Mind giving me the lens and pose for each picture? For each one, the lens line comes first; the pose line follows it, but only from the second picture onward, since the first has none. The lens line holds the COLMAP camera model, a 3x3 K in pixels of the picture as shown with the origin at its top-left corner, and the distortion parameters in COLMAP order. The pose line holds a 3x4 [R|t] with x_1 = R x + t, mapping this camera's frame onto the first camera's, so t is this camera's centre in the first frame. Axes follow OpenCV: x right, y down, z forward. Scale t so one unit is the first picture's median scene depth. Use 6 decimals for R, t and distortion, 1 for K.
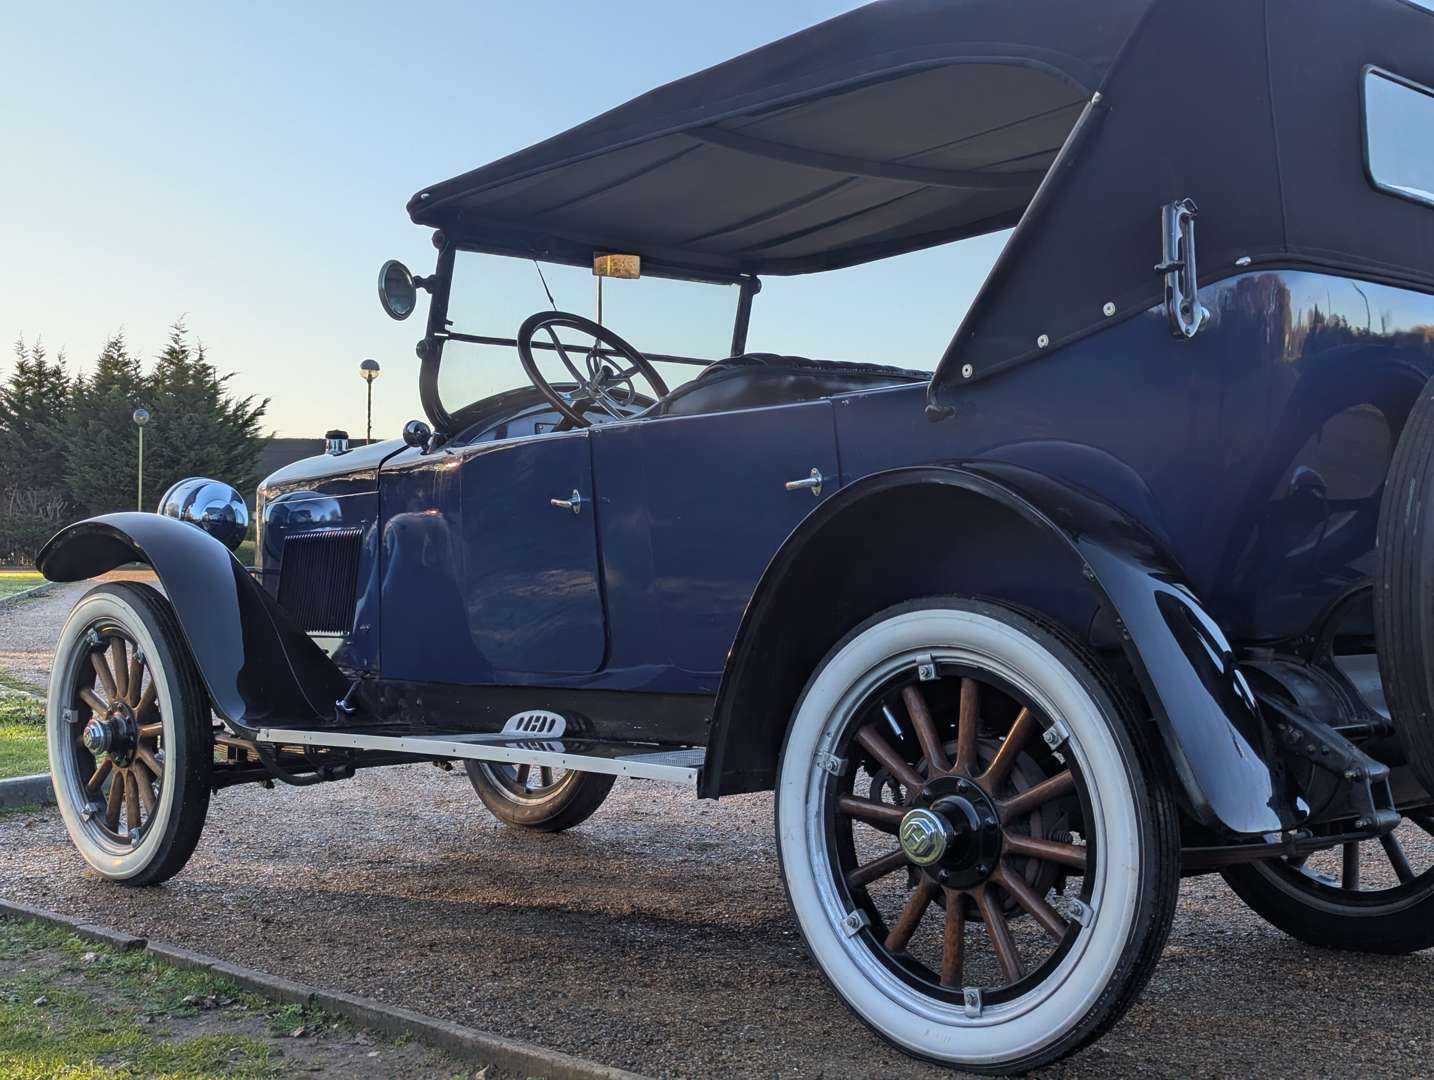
lens RADIAL K [[1987.4, 0, 689.5], [0, 1987.4, 547.1], [0, 0, 1]] dist [0.094354, -0.232420]
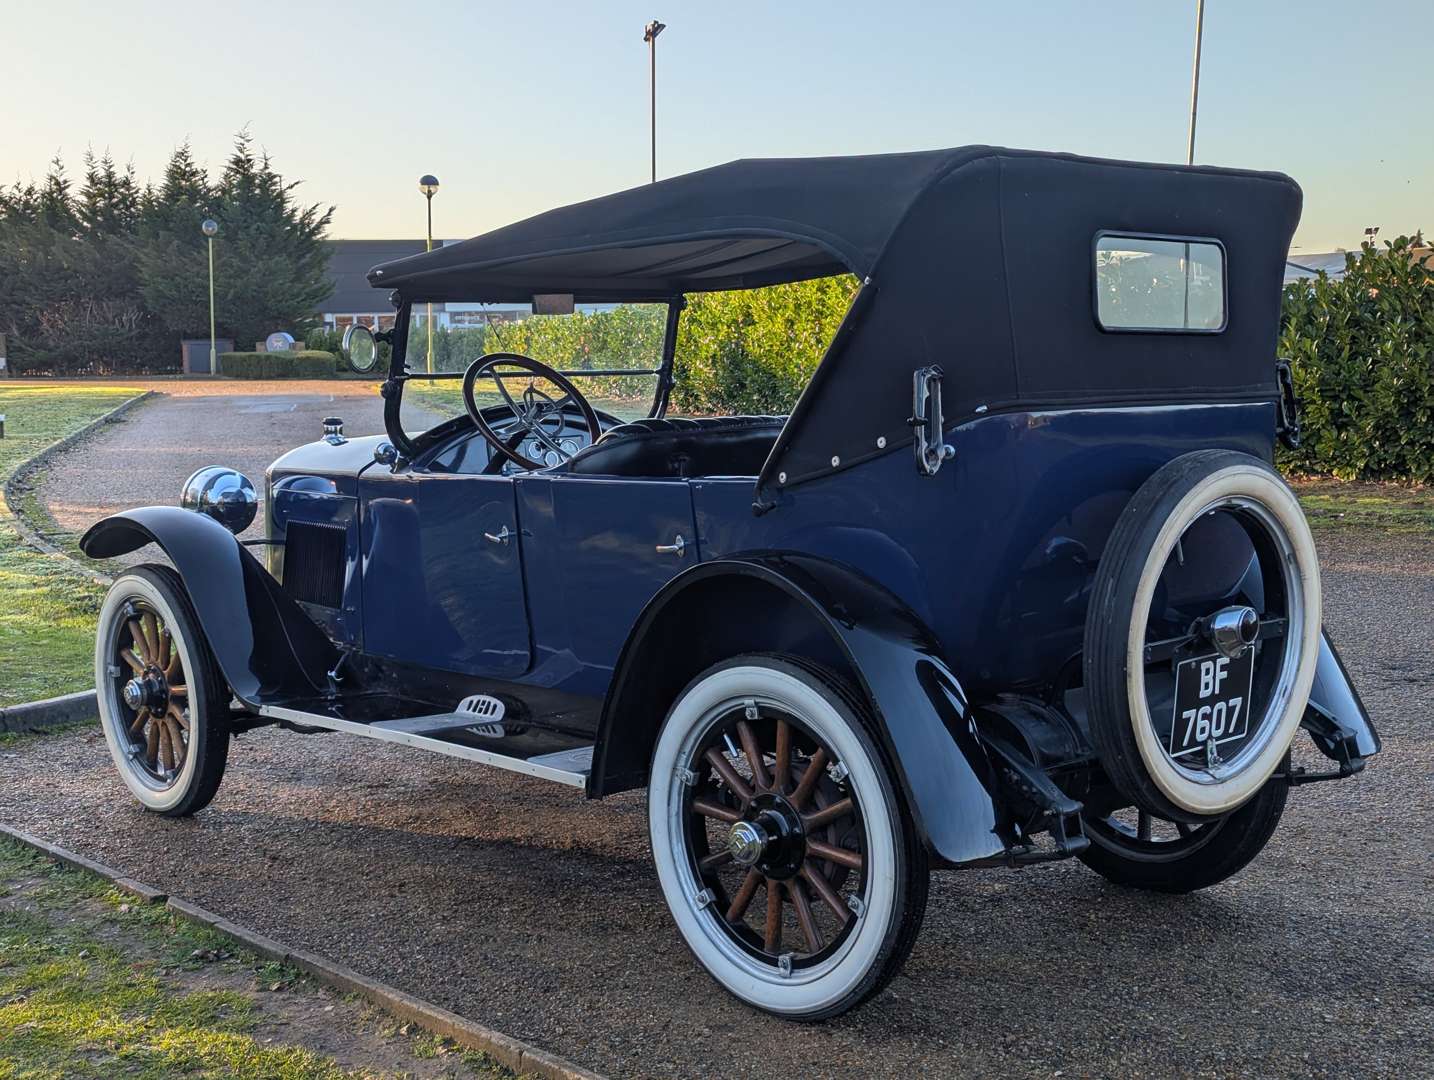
lens RADIAL K [[1982.8, 0, 698.3], [0, 1982.8, 543.6], [0, 0, 1]] dist [0.095334, -0.266956]
pose [[0.999340, -0.009520, -0.035067, 0.099331], [0.013212, 0.994214, 0.106598, -0.139139], [0.033849, -0.106991, 0.993684, -0.198575]]
